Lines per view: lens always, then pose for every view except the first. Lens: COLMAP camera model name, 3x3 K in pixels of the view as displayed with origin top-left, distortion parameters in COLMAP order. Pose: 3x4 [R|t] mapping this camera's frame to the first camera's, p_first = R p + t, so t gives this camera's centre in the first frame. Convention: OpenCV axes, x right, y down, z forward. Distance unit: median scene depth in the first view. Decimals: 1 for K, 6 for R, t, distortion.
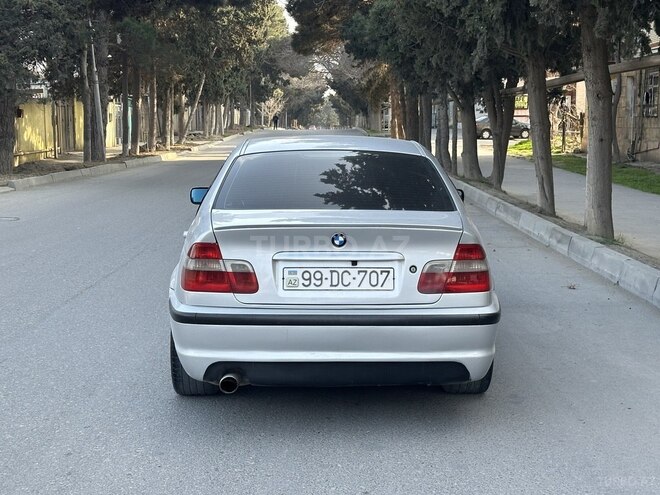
lens RADIAL K [[1078.4, 0, 330.0], [0, 1078.4, 247.5], [0, 0, 1]] dist [0.148589, -0.085124]
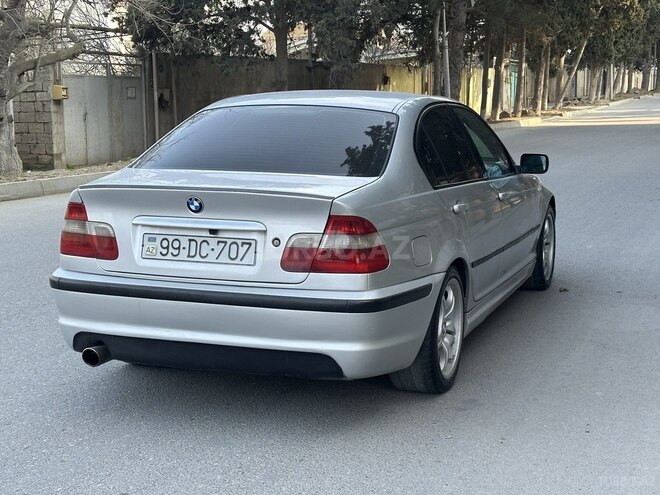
lens RADIAL K [[1078.4, 0, 330.0], [0, 1078.4, 247.5], [0, 0, 1]] dist [0.148589, -0.085124]
pose [[0.927323, 0.051597, -0.370688, 0.434774], [-0.040401, 0.998464, 0.037910, -0.010069], [0.372074, -0.020179, 0.927984, 0.220050]]
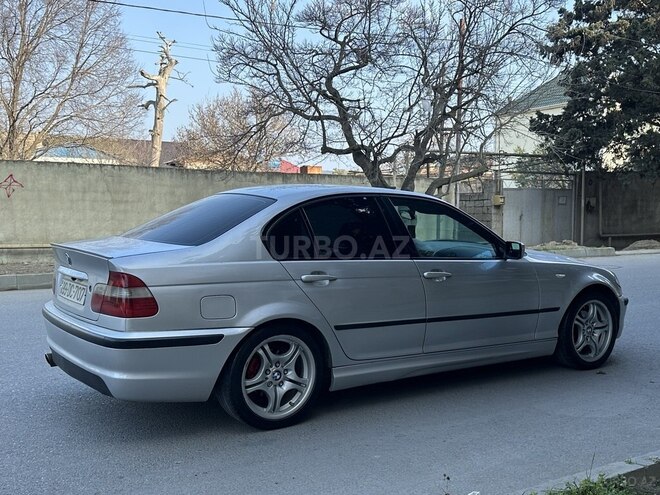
lens RADIAL K [[735.0, 0, 330.0], [0, 735.0, 247.5], [0, 0, 1]] dist [0.012848, 0.000718]
pose [[0.503455, 0.050513, -0.862544, 0.896103], [-0.098009, 0.995185, 0.001075, -0.050859], [0.858445, 0.083996, 0.505981, 0.815040]]
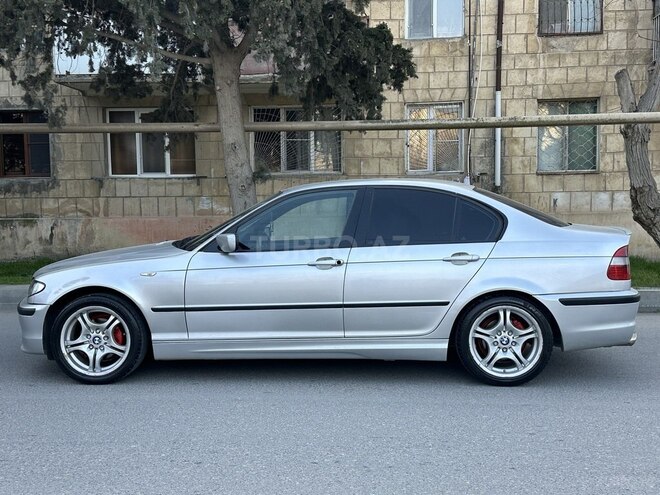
lens RADIAL K [[799.0, 0, 330.0], [0, 799.0, 247.5], [0, 0, 1]] dist [0.208463, -0.437890]
pose [[0.068925, -0.058709, 0.995893, -1.230181], [0.122394, 0.991223, 0.049963, -0.104387], [-0.990085, 0.118448, 0.075506, 1.316255]]
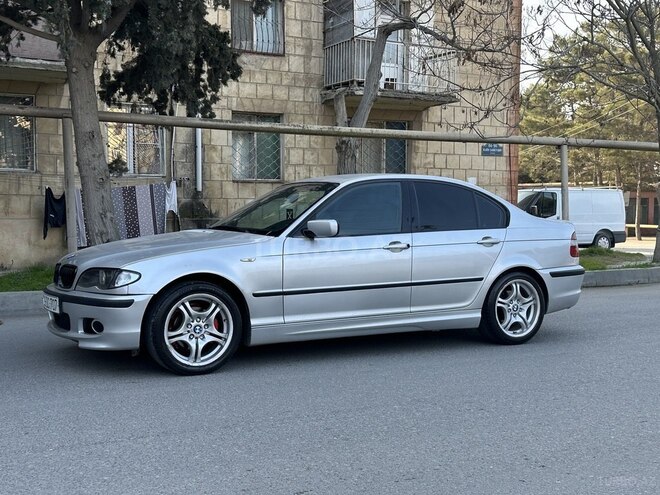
lens RADIAL K [[826.0, 0, 330.0], [0, 826.0, 247.5], [0, 0, 1]] dist [0.165979, -0.004062]
pose [[-0.481298, -0.039501, 0.875666, -1.197559], [0.095445, 0.990683, 0.097150, -0.158784], [-0.871345, 0.130336, -0.473044, 2.073784]]
